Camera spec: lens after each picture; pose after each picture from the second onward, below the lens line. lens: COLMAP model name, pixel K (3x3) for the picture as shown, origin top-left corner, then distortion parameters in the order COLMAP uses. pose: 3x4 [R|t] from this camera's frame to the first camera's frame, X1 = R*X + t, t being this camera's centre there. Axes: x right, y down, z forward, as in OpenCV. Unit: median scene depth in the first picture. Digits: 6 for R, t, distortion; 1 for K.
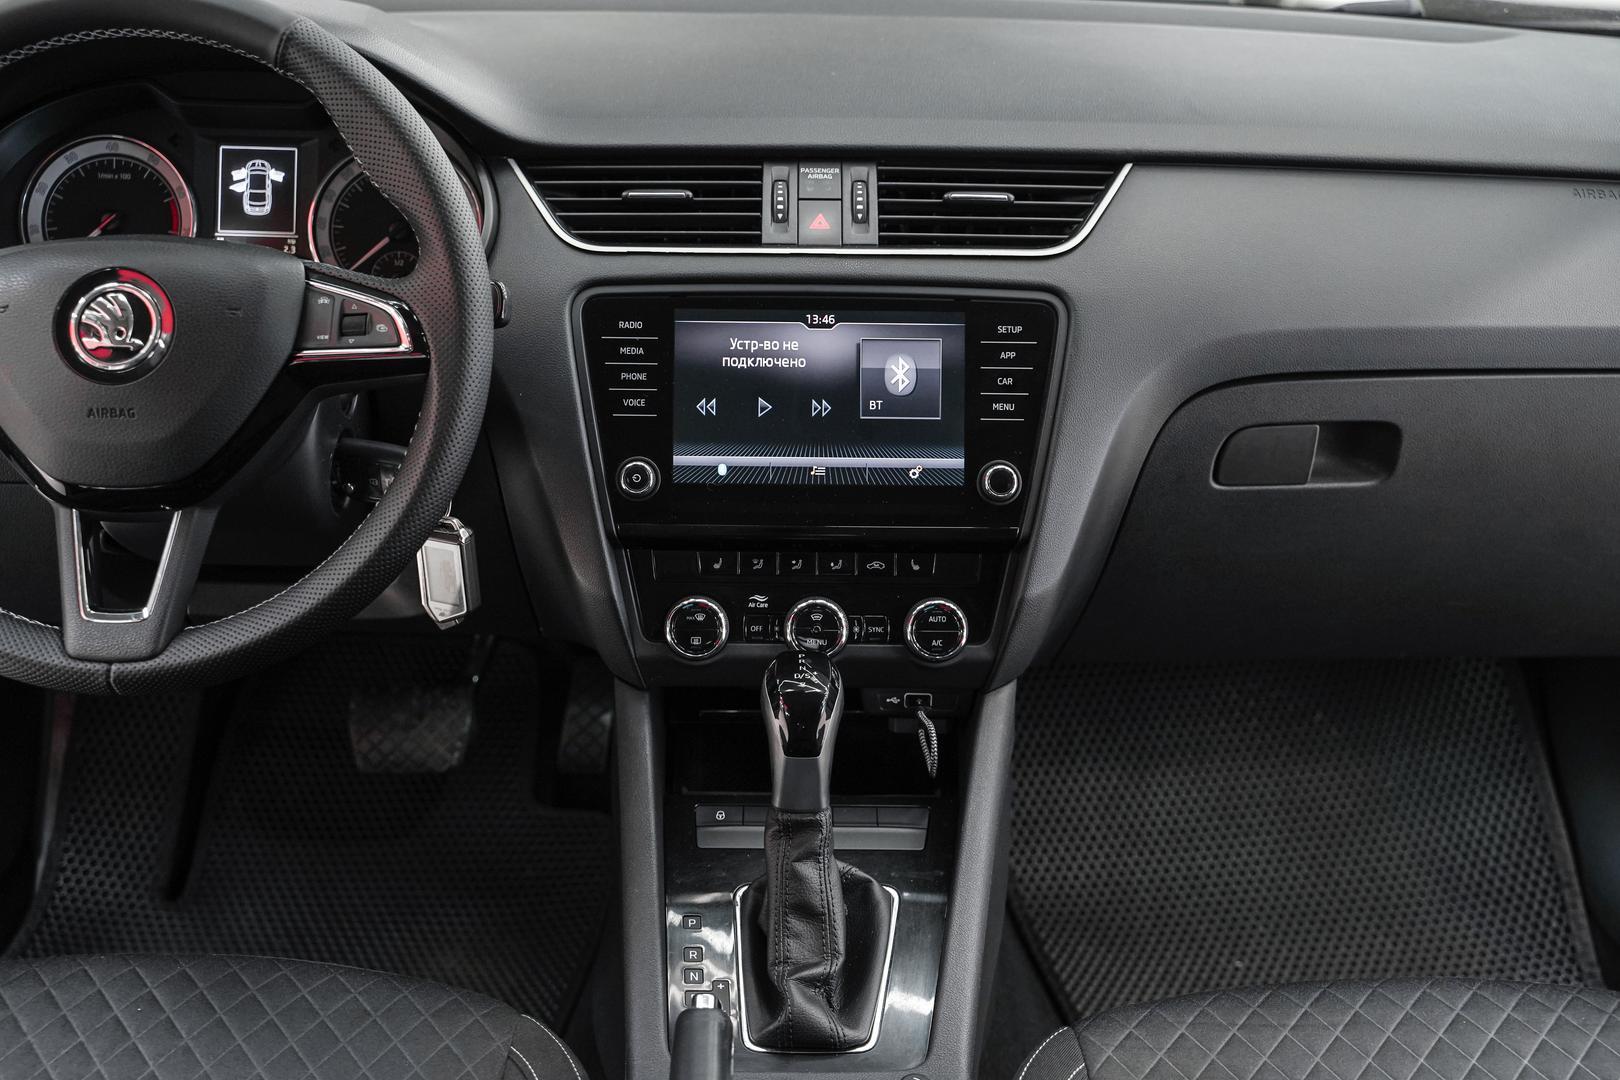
lens RADIAL K [[2056.7, 0, 813.7], [0, 2056.7, 542.4], [0, 0, 1]] dist [0.034908, 0.000000]
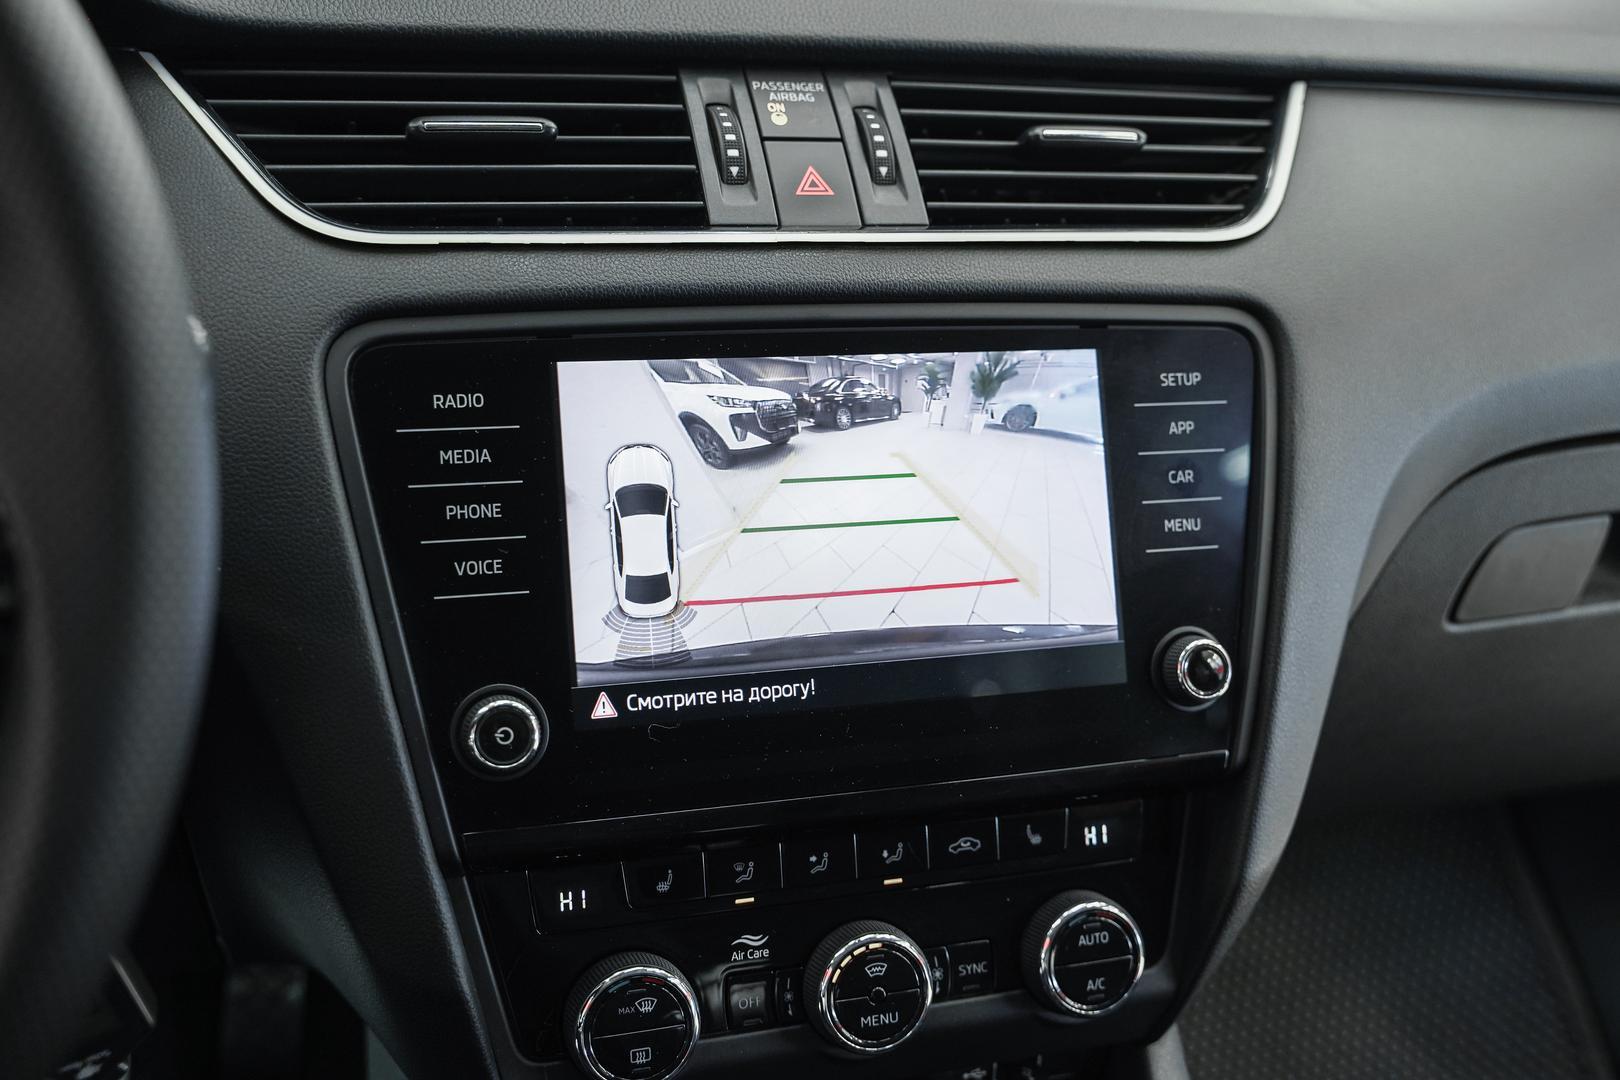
lens RADIAL K [[1625.5, 0, 814.8], [0, 1625.5, 530.0], [0, 0, 1]] dist [-0.005894, 0.000000]
pose [[0.954447, -0.064870, 0.291244, -0.119178], [0.065957, 0.997804, 0.006096, -0.072526], [-0.291000, 0.013392, 0.956629, 0.618527]]
